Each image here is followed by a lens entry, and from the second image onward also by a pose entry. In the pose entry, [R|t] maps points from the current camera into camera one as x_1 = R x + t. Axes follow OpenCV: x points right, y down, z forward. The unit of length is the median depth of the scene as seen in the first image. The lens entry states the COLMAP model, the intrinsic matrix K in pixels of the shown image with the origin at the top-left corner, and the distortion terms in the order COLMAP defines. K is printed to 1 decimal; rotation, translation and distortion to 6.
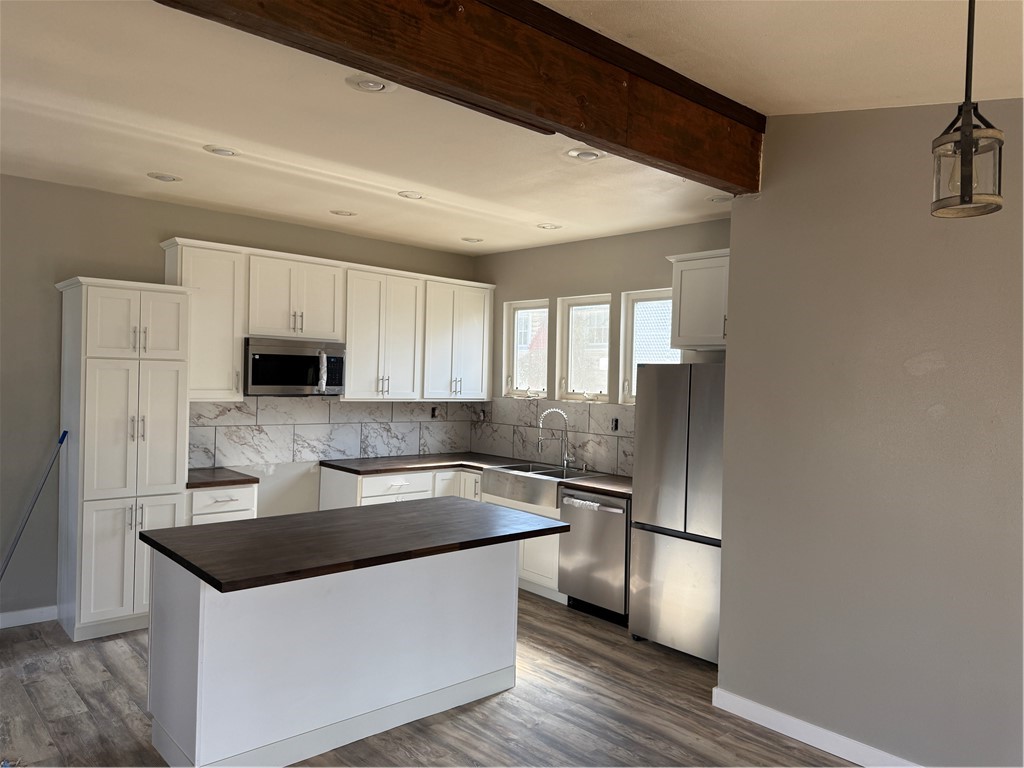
lens RADIAL K [[721.8, 0, 511.1], [0, 721.8, 382.7], [0, 0, 1]] dist [0.047922, -0.053542]
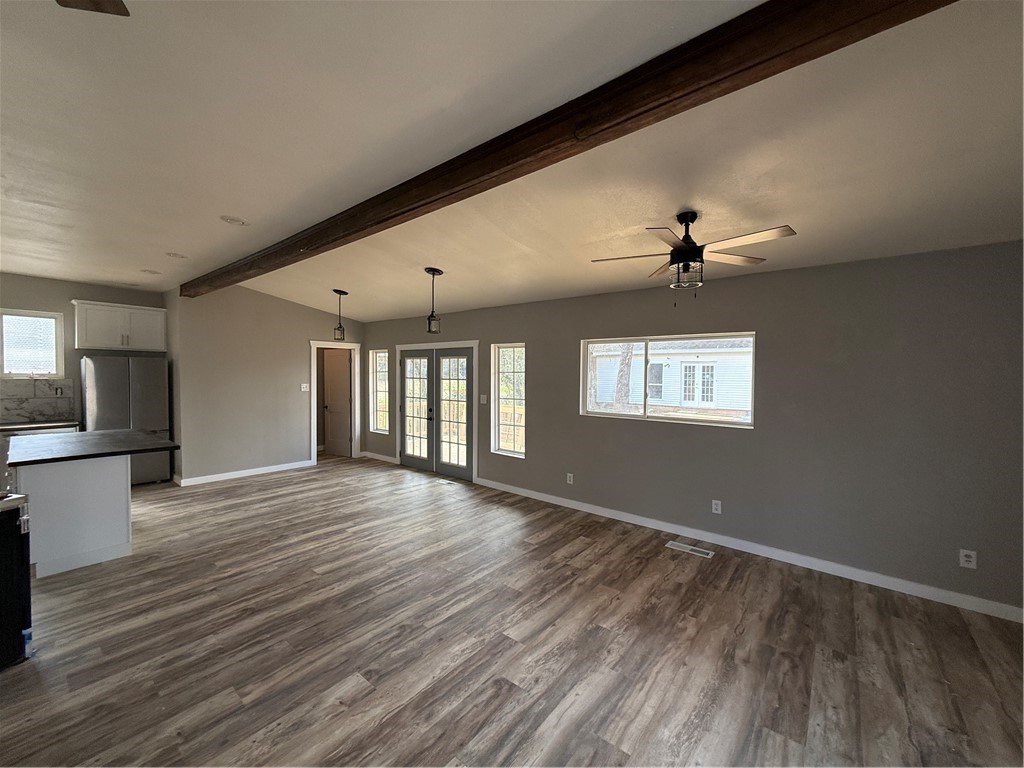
lens RADIAL K [[408.5, 0, 515.2], [0, 408.5, 384.8], [0, 0, 1]] dist [-0.001437, 0.000766]
pose [[-0.150097, -0.059165, 0.986899, -1.062473], [-0.009497, 0.998248, 0.058401, -0.024082], [-0.988626, -0.000607, -0.150396, 0.007857]]
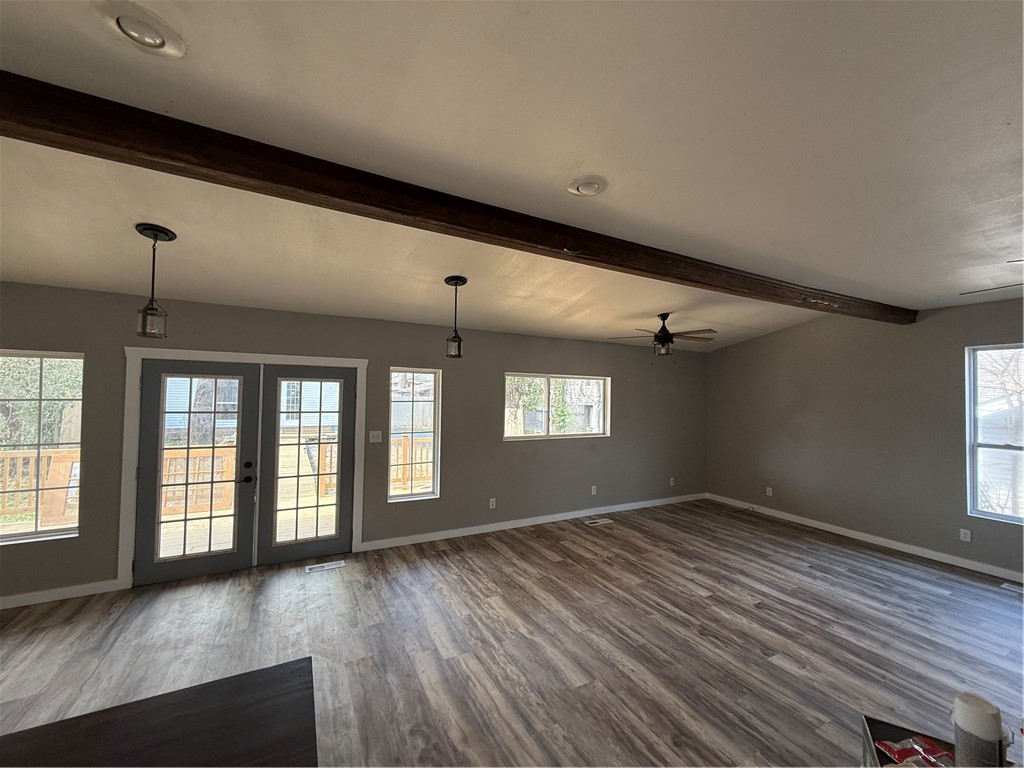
lens RADIAL K [[408.5, 0, 514.9], [0, 408.5, 383.9], [0, 0, 1]] dist [-0.001437, 0.000766]
pose [[-0.970650, -0.042224, 0.236762, -0.388658], [-0.046159, 0.998872, -0.011096, -0.034897], [-0.236026, -0.021699, -0.971504, 0.749273]]
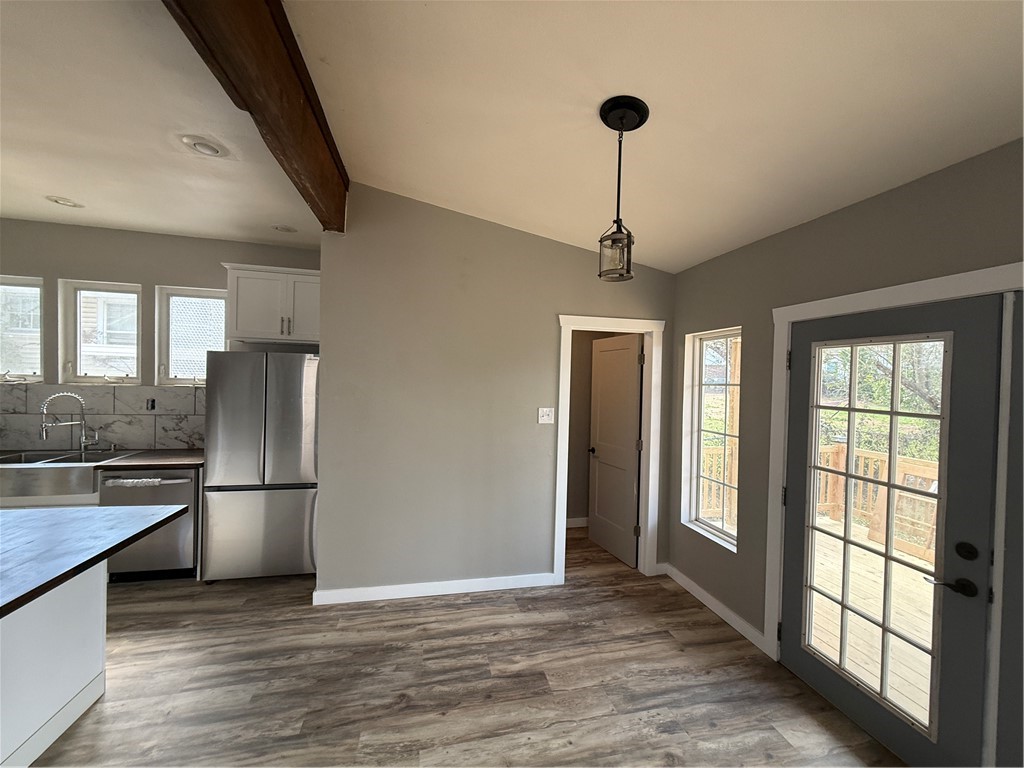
lens RADIAL K [[408.5, 0, 514.6], [0, 408.5, 384.6], [0, 0, 1]] dist [-0.001437, 0.000766]
pose [[0.495129, -0.031442, 0.868251, -0.144135], [-0.006700, 0.999177, 0.040004, -0.001576], [-0.868794, -0.025624, 0.494511, 0.237300]]
